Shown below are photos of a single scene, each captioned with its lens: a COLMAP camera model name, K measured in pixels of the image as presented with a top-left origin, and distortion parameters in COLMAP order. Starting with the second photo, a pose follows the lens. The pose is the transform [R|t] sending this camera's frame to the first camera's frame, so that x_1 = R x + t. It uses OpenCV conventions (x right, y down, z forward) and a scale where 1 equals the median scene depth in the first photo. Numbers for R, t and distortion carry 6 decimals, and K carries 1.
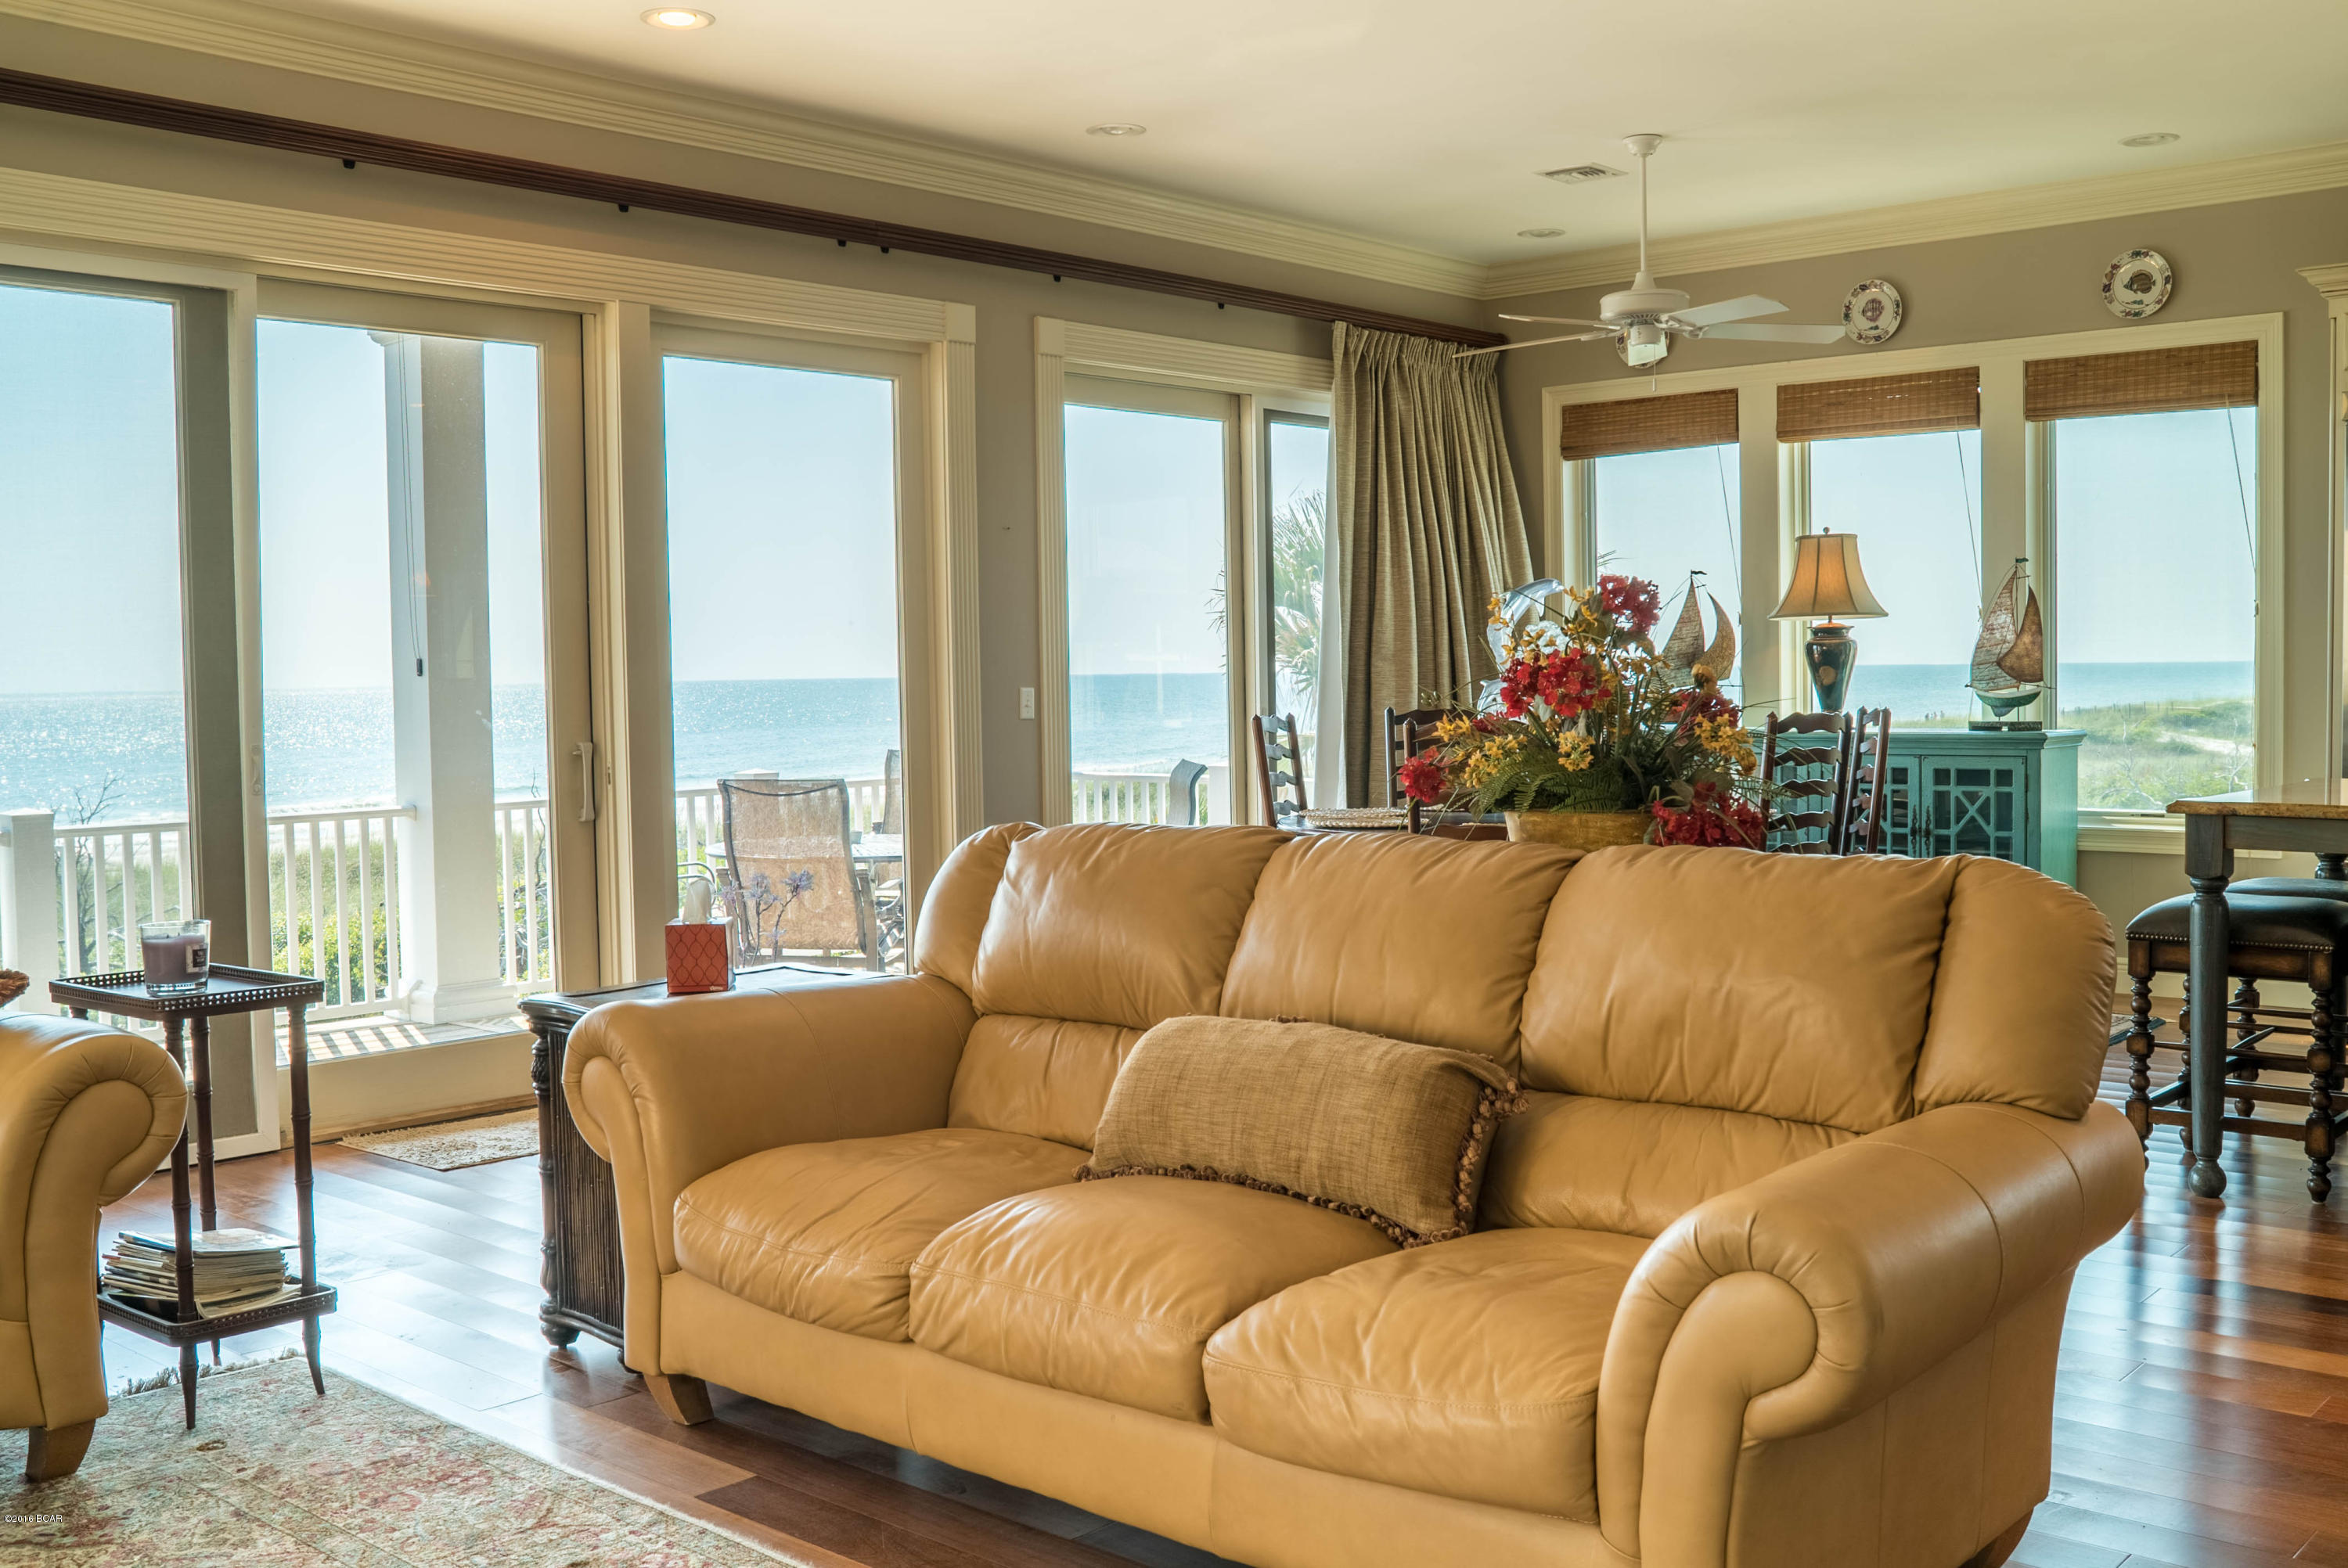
lens RADIAL K [[2248.7, 0, 1174.0], [0, 2248.7, 784.0], [0, 0, 1]] dist [-0.072549, 0.006023]
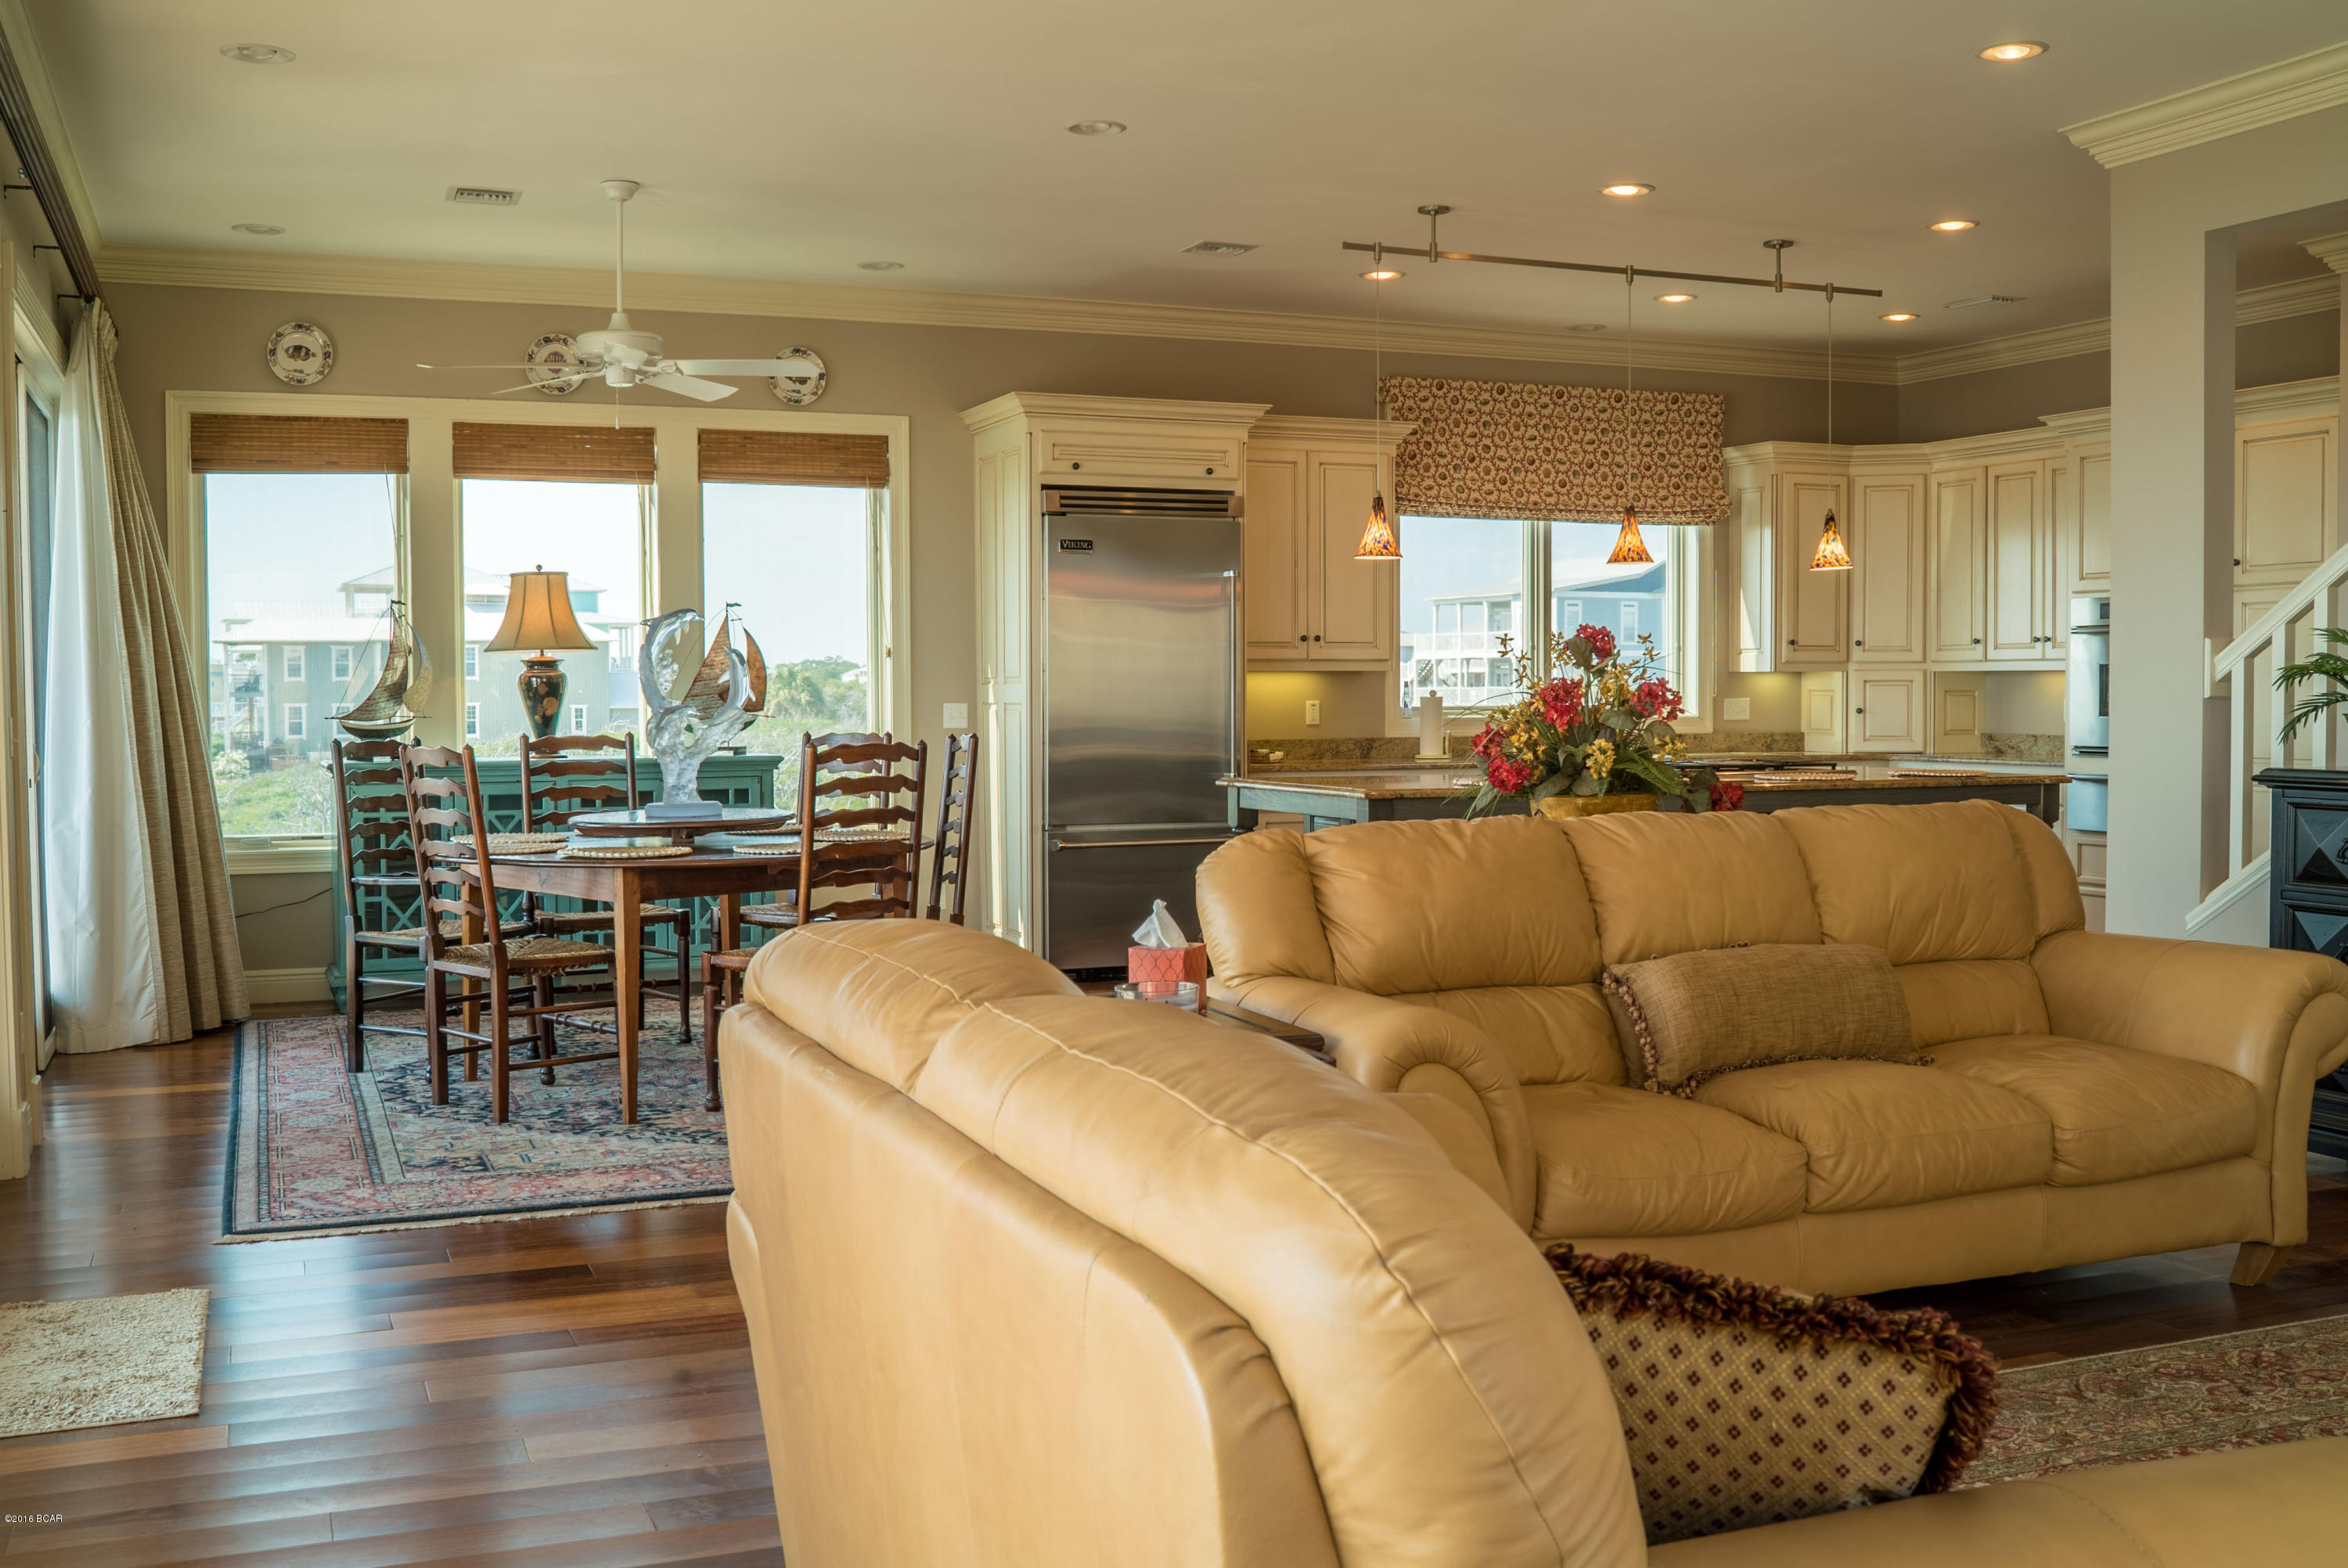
lens RADIAL K [[2248.7, 0, 1174.0], [0, 2248.7, 784.0], [0, 0, 1]] dist [-0.072549, 0.006023]
pose [[0.443611, -0.027085, 0.895810, -0.520694], [0.043751, 0.999006, 0.008539, -0.008278], [-0.895151, 0.035405, 0.444355, 0.273491]]
